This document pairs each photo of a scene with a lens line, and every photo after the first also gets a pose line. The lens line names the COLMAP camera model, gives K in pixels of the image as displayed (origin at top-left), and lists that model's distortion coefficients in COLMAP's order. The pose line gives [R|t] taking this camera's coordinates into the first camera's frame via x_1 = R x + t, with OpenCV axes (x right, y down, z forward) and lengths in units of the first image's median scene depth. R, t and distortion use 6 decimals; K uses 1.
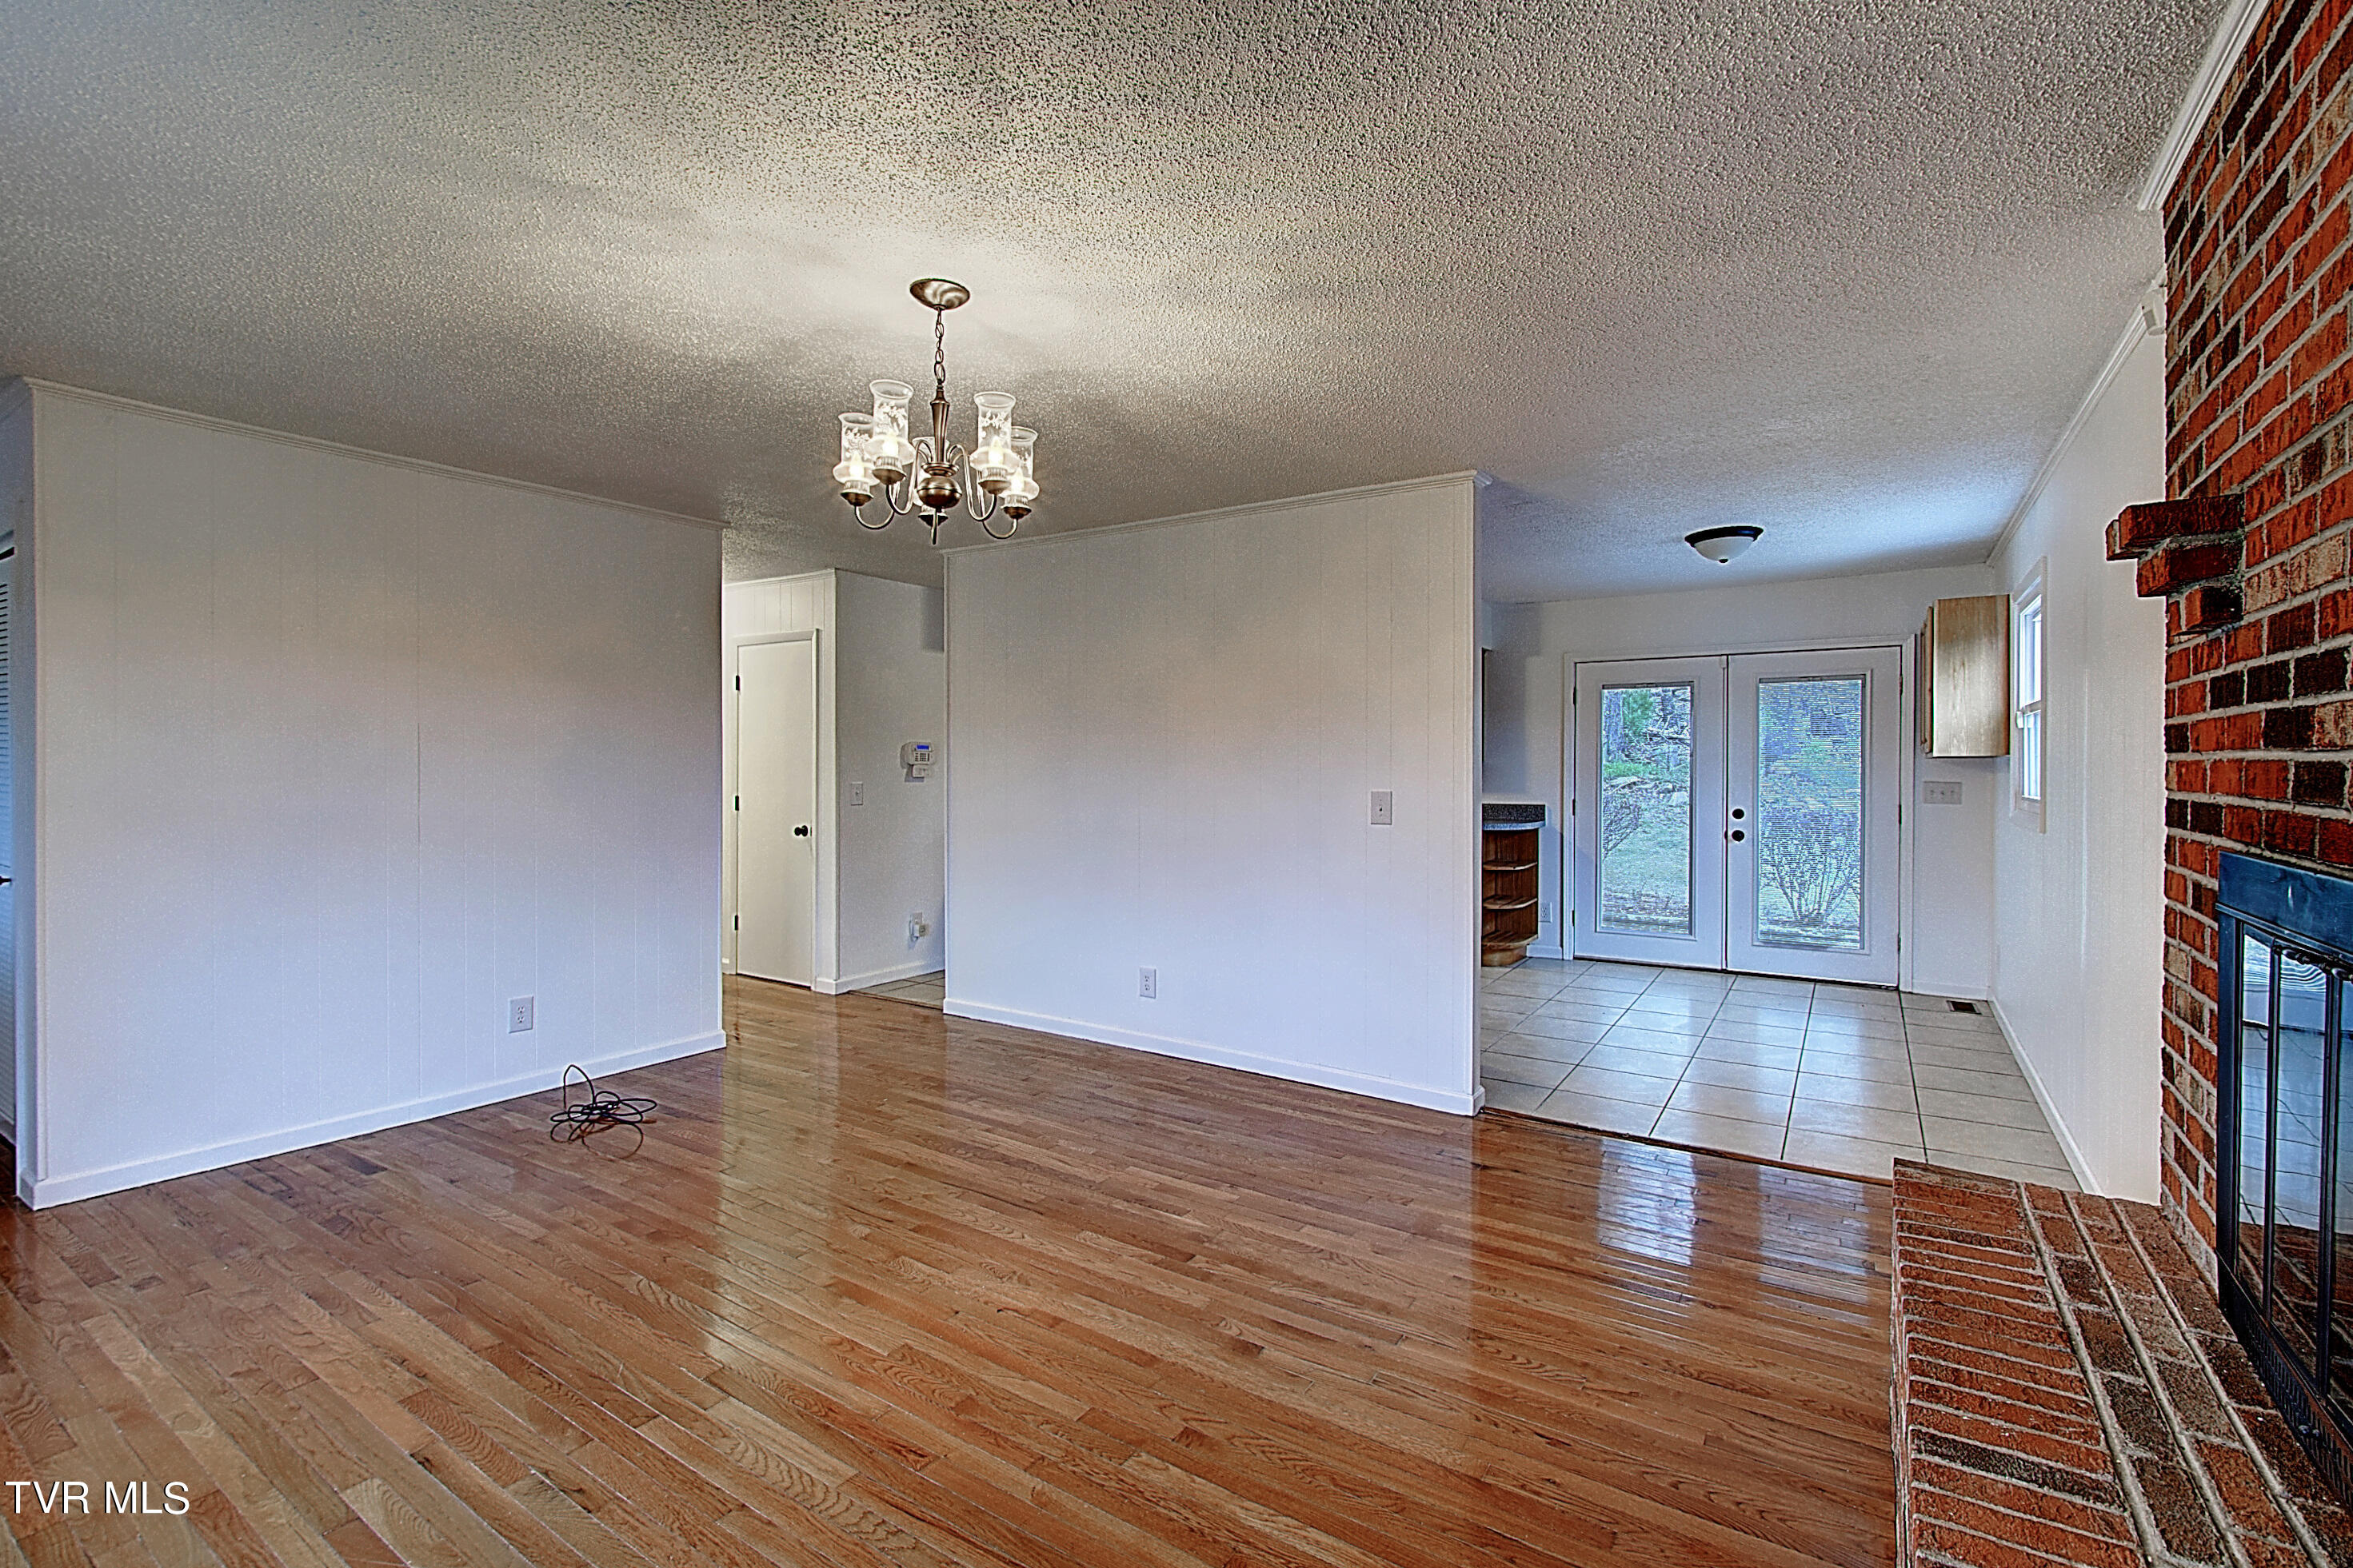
lens RADIAL K [[1042.5, 0, 1168.2], [0, 1042.5, 772.5], [0, 0, 1]] dist [-0.001224, -0.003922]
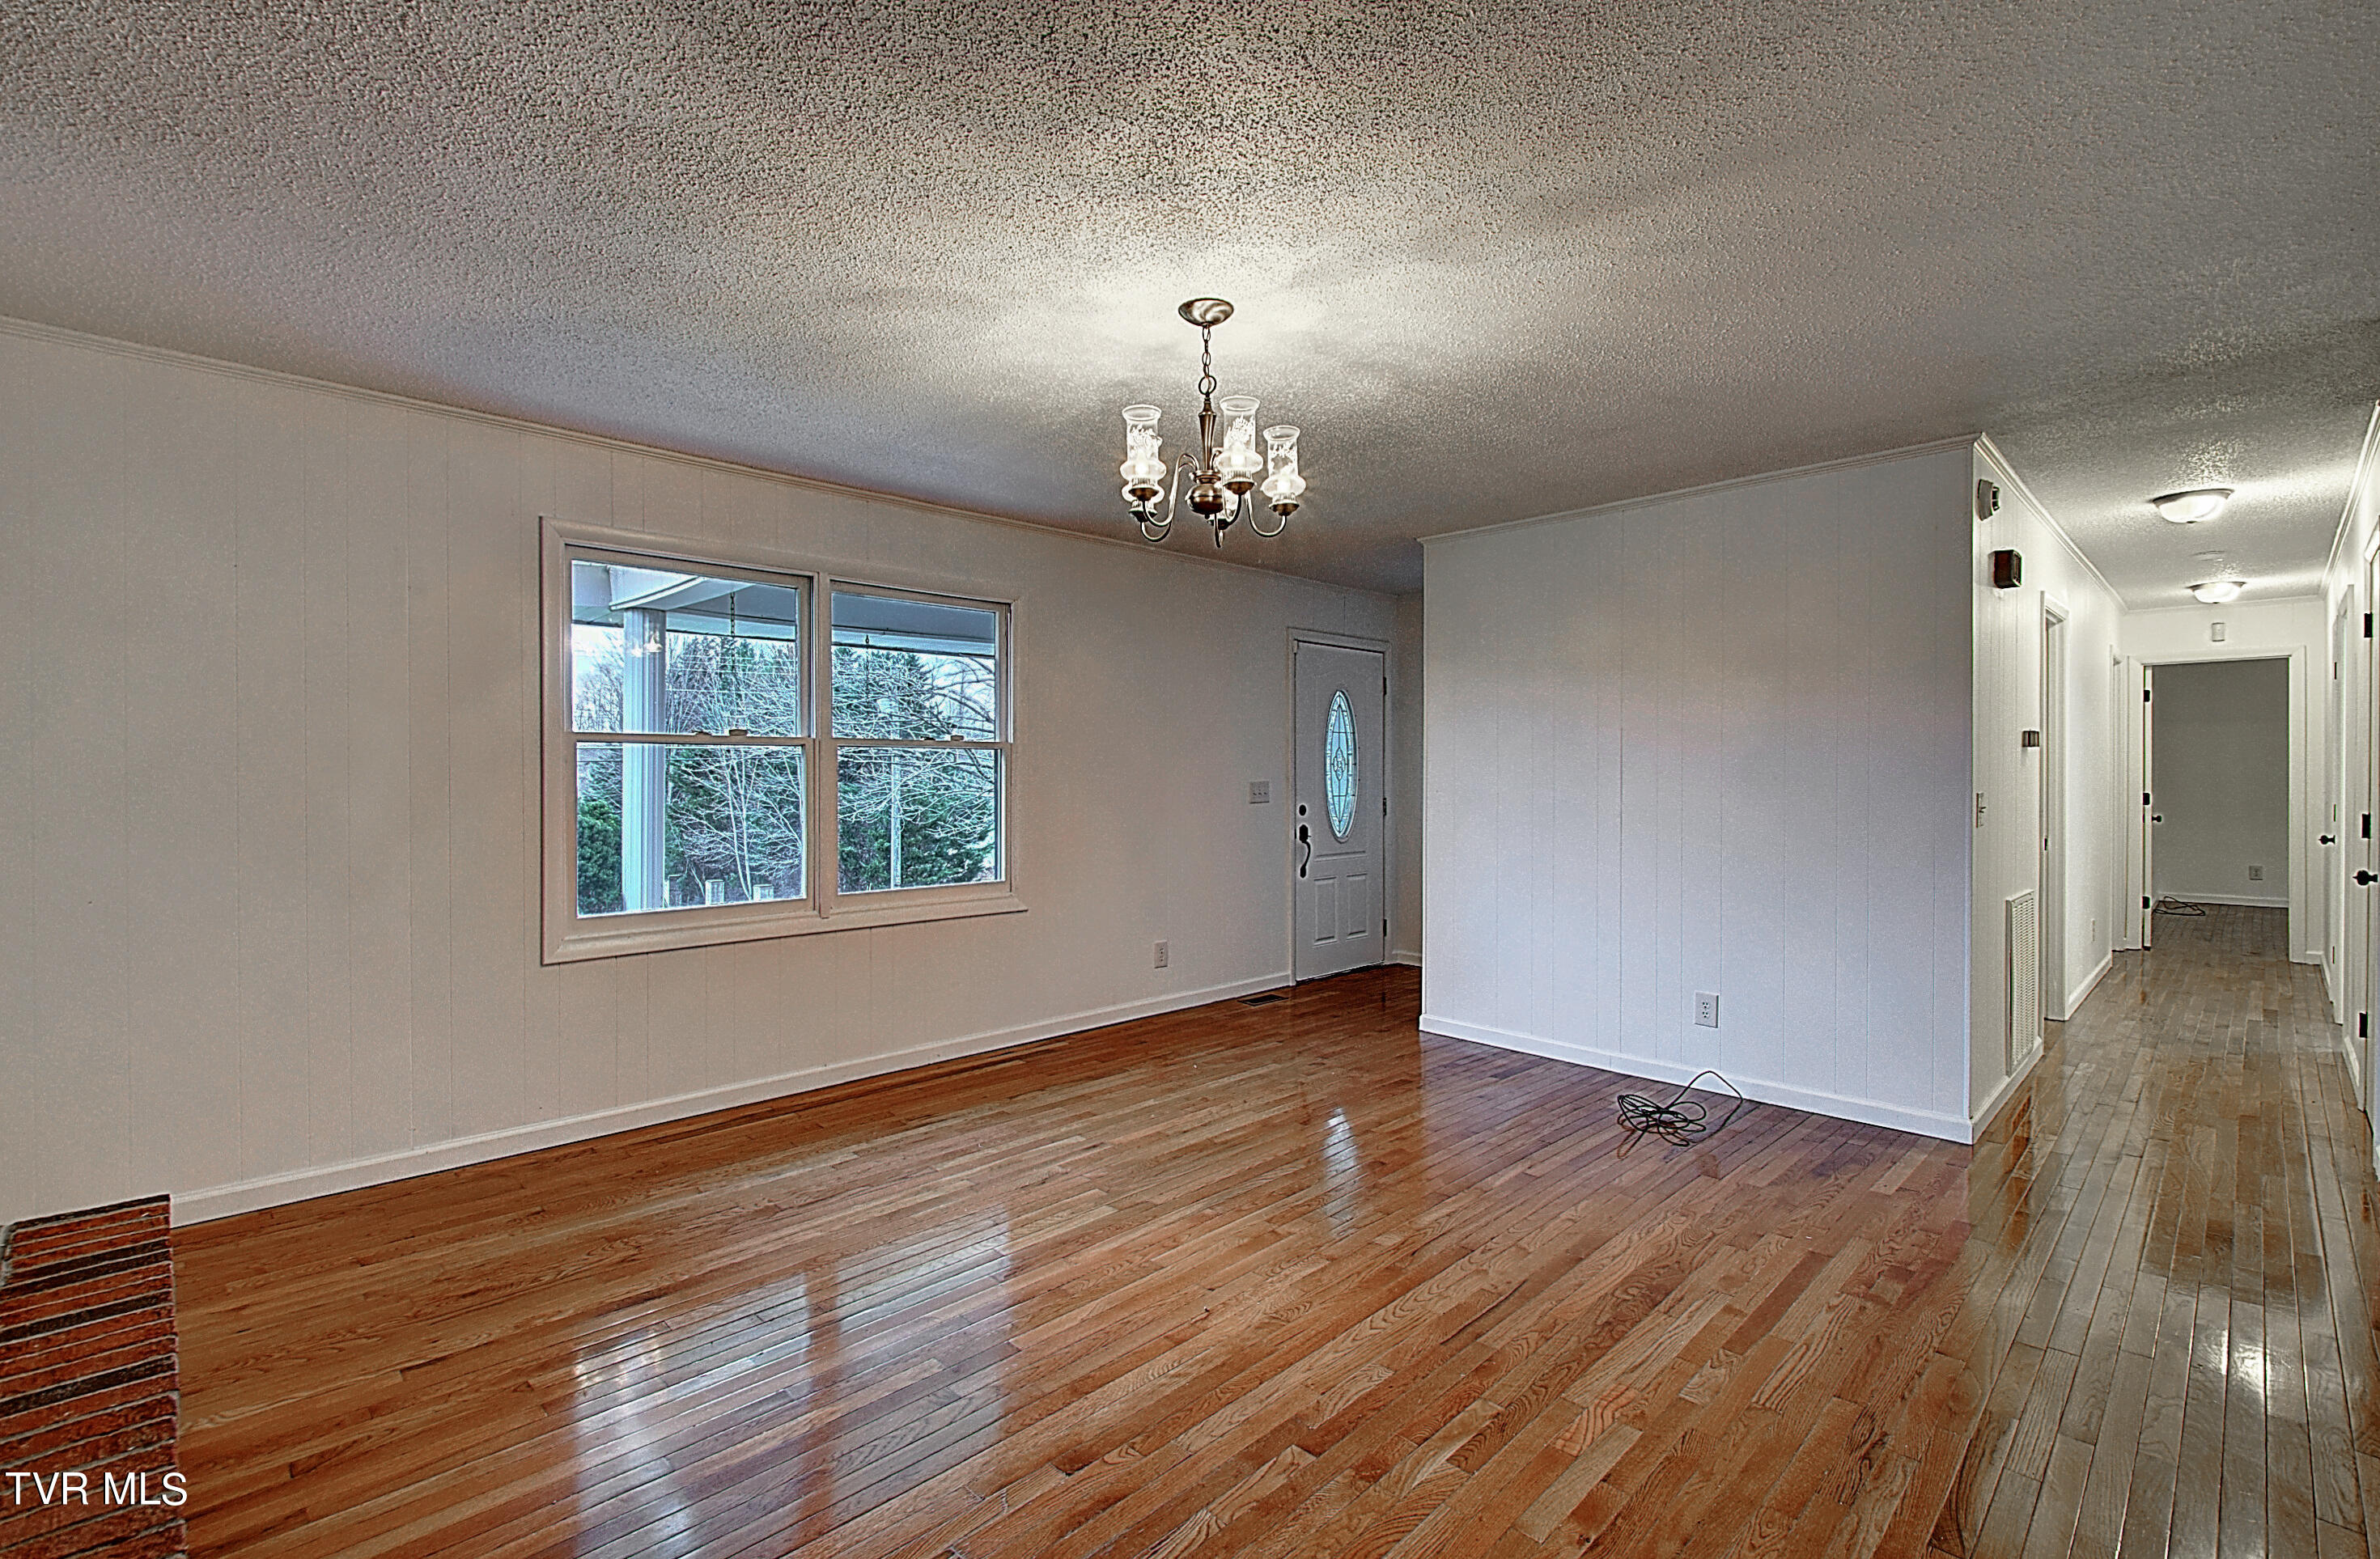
lens RADIAL K [[1074.5, 0, 1186.4], [0, 1074.5, 771.8], [0, 0, 1]] dist [-0.007890, -0.000192]
pose [[-0.206654, -0.001842, -0.978412, 0.633684], [-0.007526, 0.999972, -0.000293, 0.005943], [0.978385, 0.007303, -0.206662, 0.901427]]
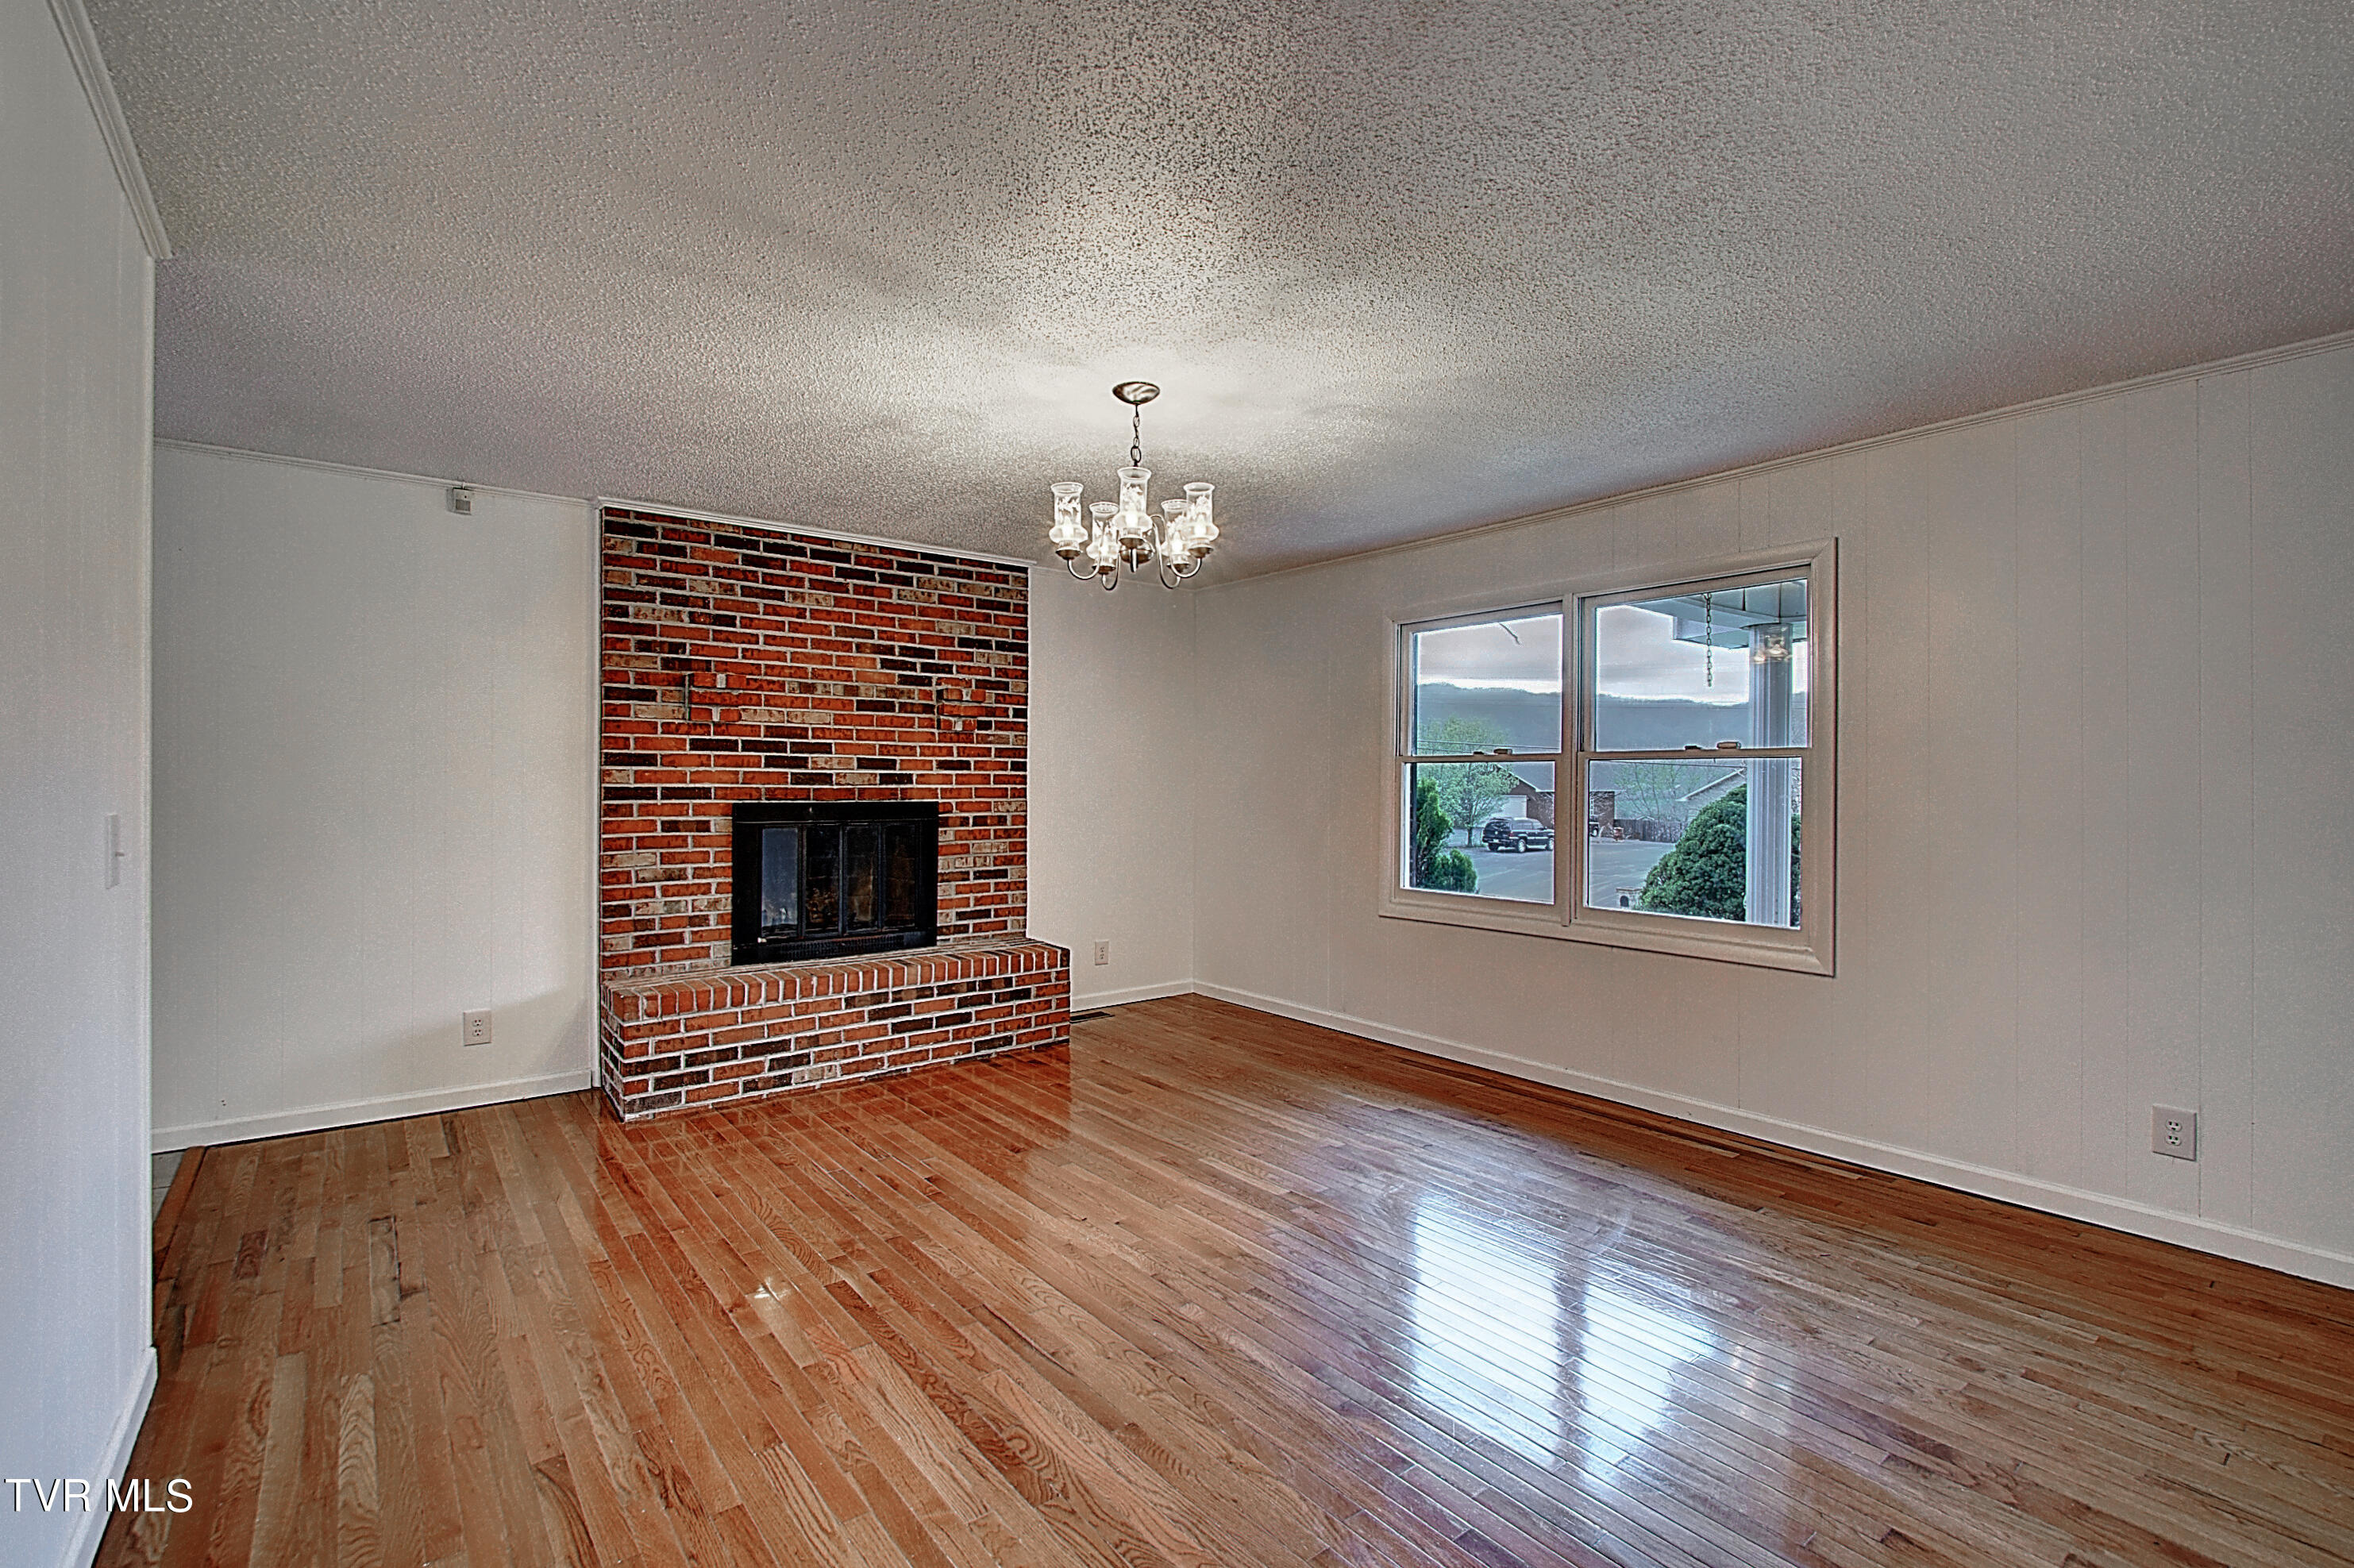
lens RADIAL K [[1043.1, 0, 1156.7], [0, 1043.1, 774.0], [0, 0, 1]] dist [-0.001224, -0.003922]
pose [[-0.944449, -0.006584, 0.328593, -0.485838], [-0.006491, 0.999978, 0.001380, -0.004646], [-0.328594, -0.000829, -0.944471, 1.612970]]
